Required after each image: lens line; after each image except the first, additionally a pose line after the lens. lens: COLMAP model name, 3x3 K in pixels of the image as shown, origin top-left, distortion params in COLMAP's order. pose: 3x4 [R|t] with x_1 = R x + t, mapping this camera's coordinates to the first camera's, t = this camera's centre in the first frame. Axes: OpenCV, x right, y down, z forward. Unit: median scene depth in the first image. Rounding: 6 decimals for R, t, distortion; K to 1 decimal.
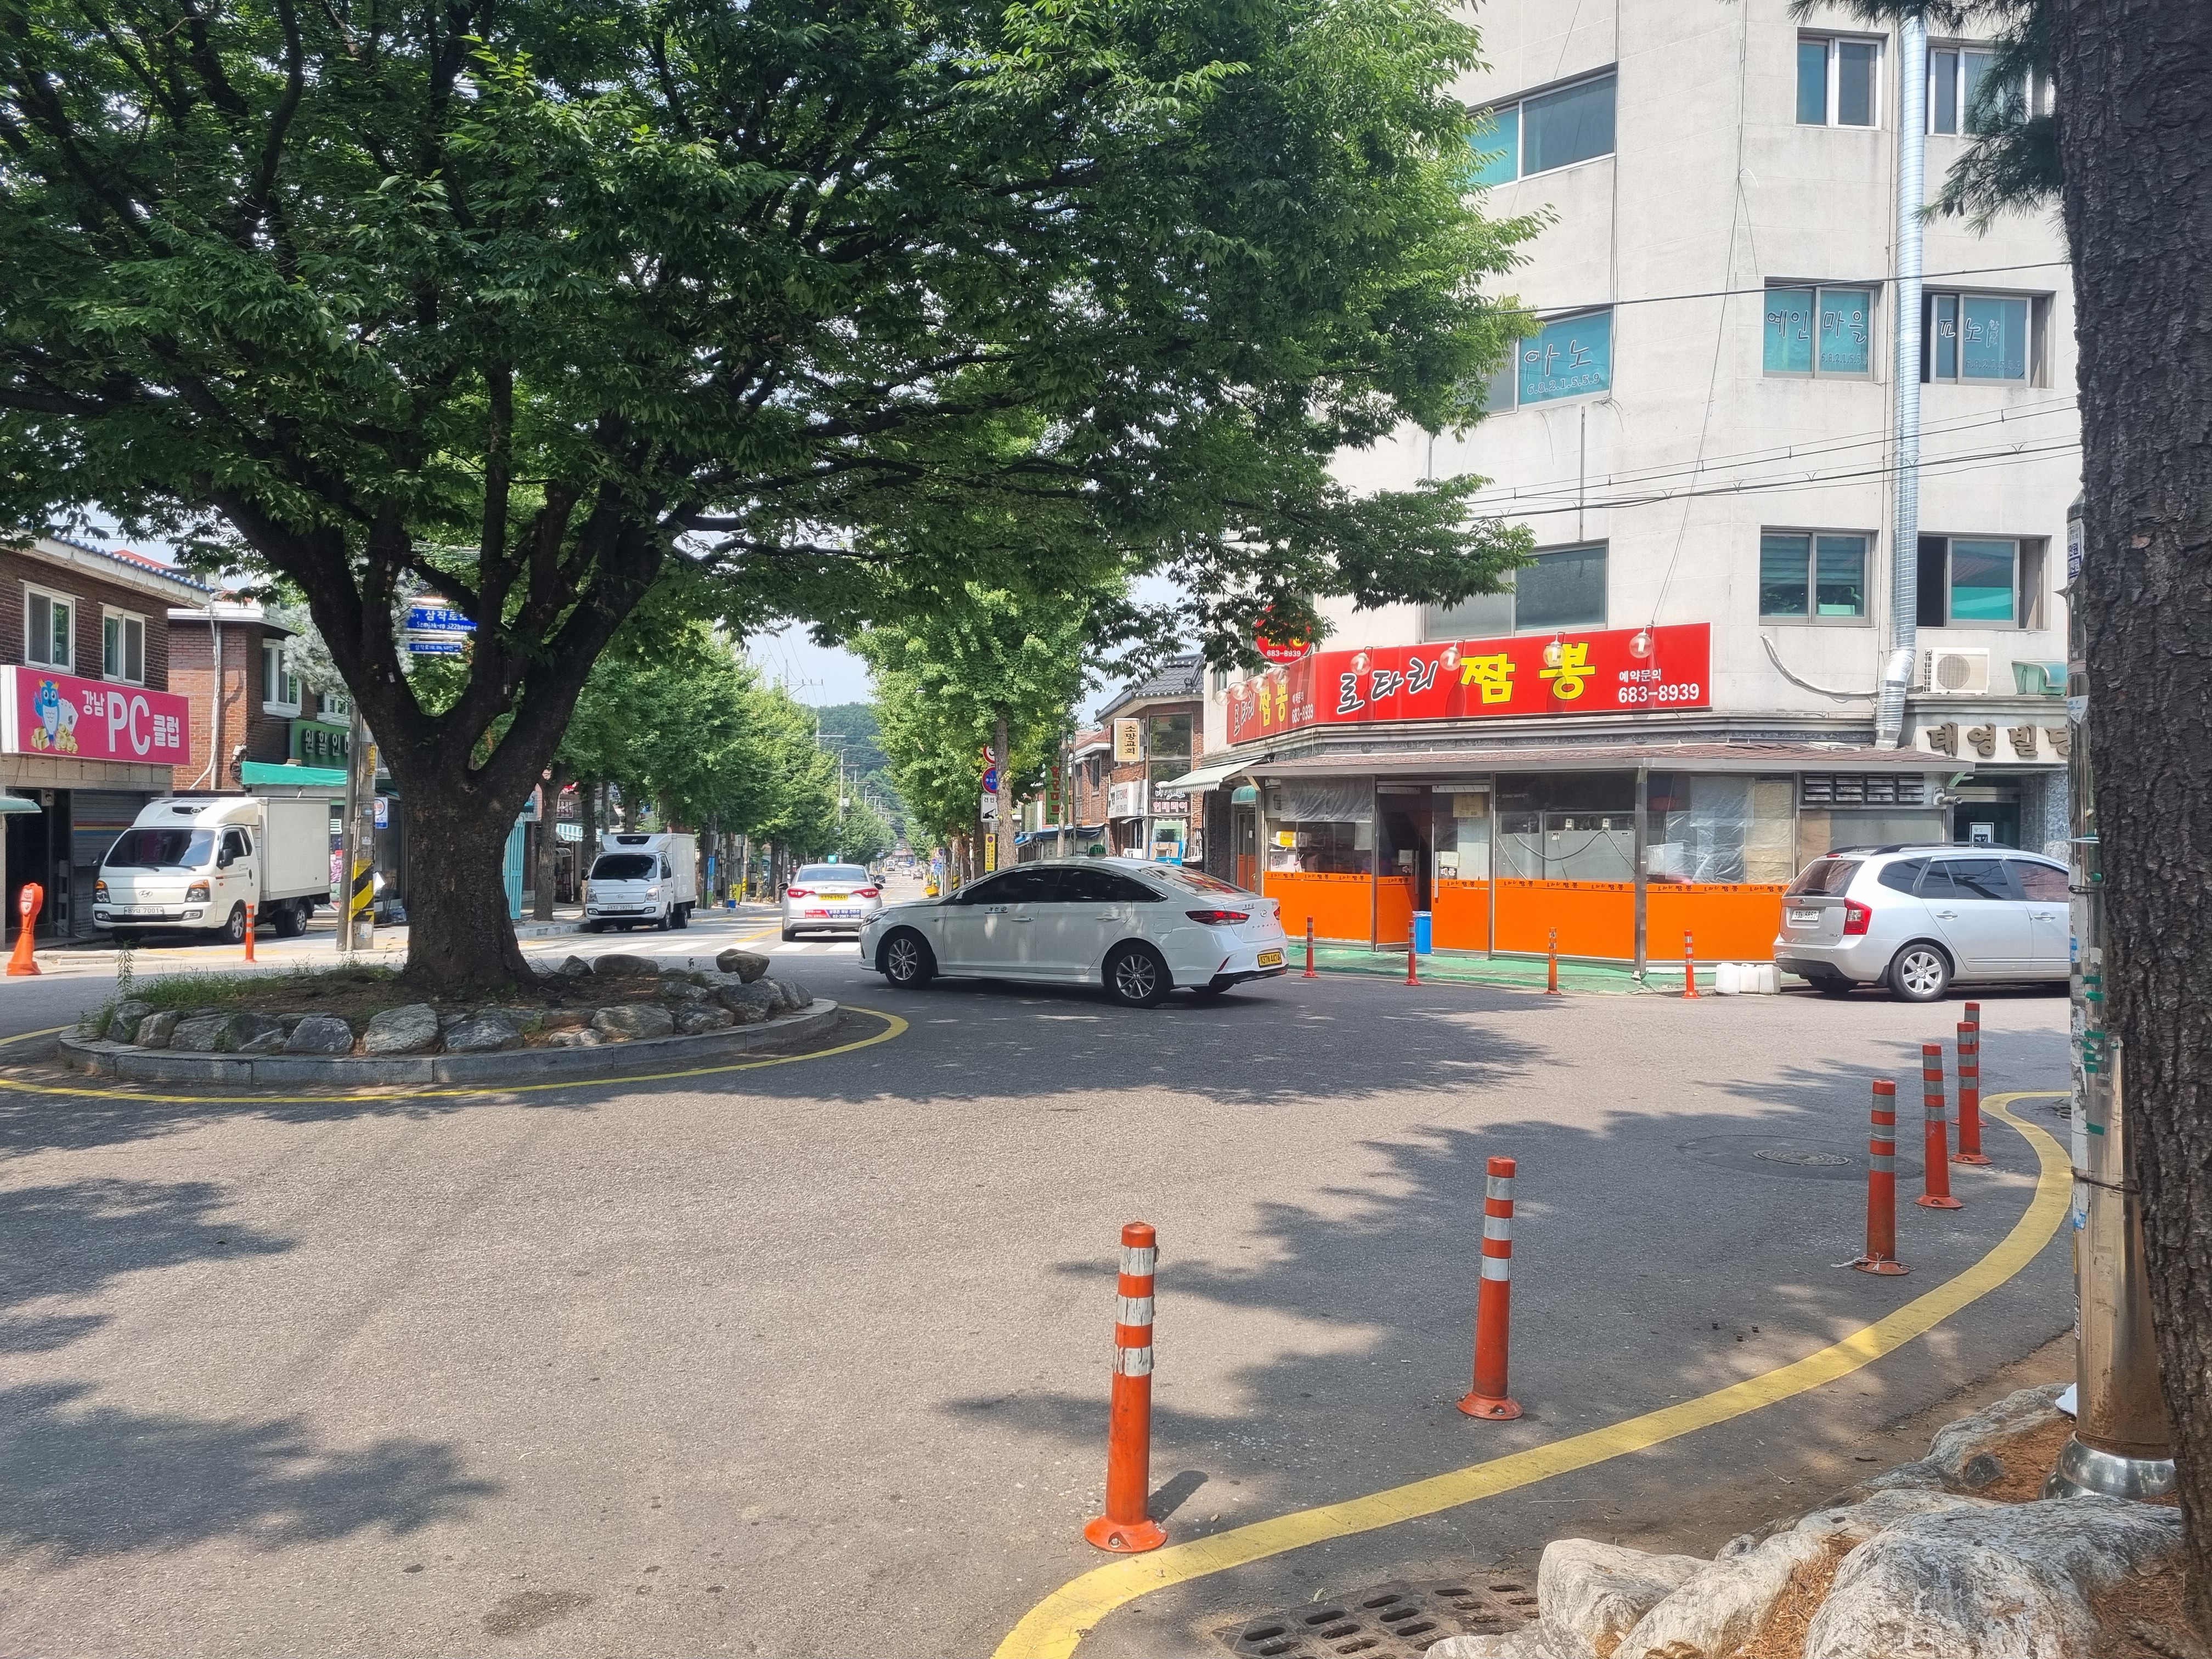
lens RADIAL K [[1738.3, 0, 1107.5], [0, 1738.3, 813.0], [0, 0, 1]] dist [0.014503, -0.018230]
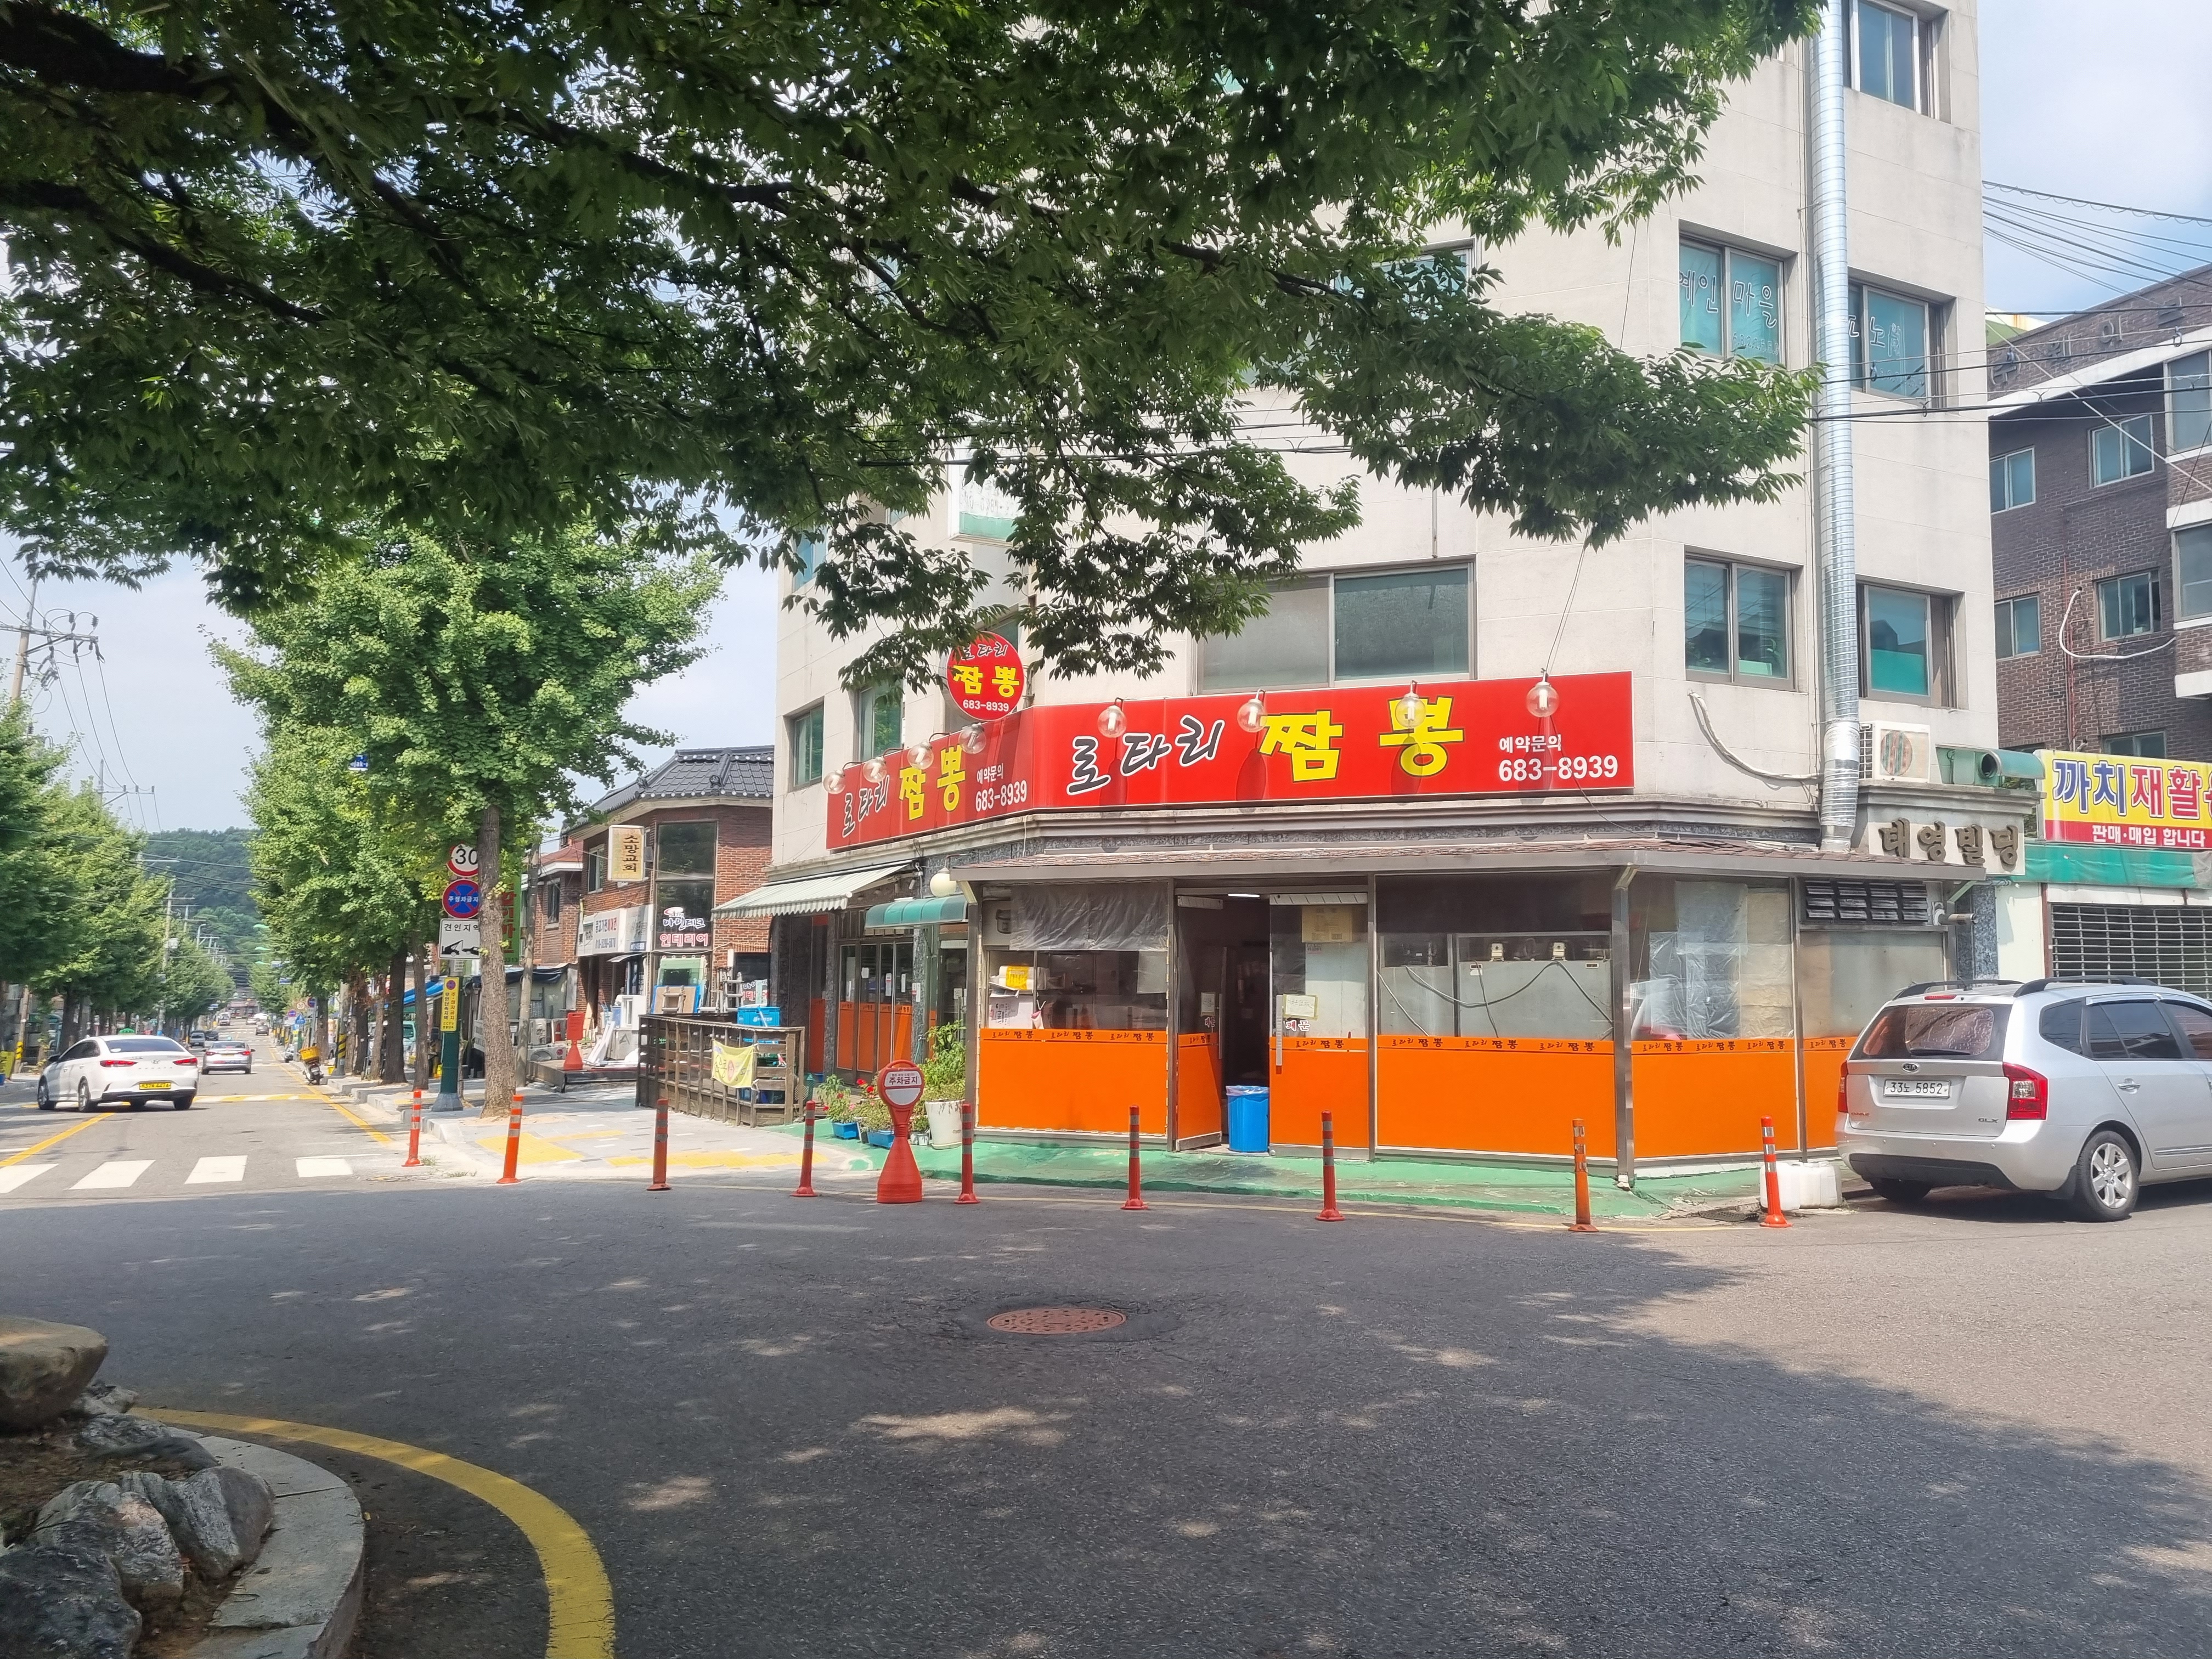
lens RADIAL K [[1600.3, 0, 1109.1], [0, 1600.3, 794.3], [0, 0, 1]] dist [0.068199, -0.064276]
pose [[0.928690, 0.034289, 0.369268, -0.095121], [0.003015, 0.994985, -0.099976, 0.007066], [-0.370844, 0.093960, 0.923930, 0.443909]]
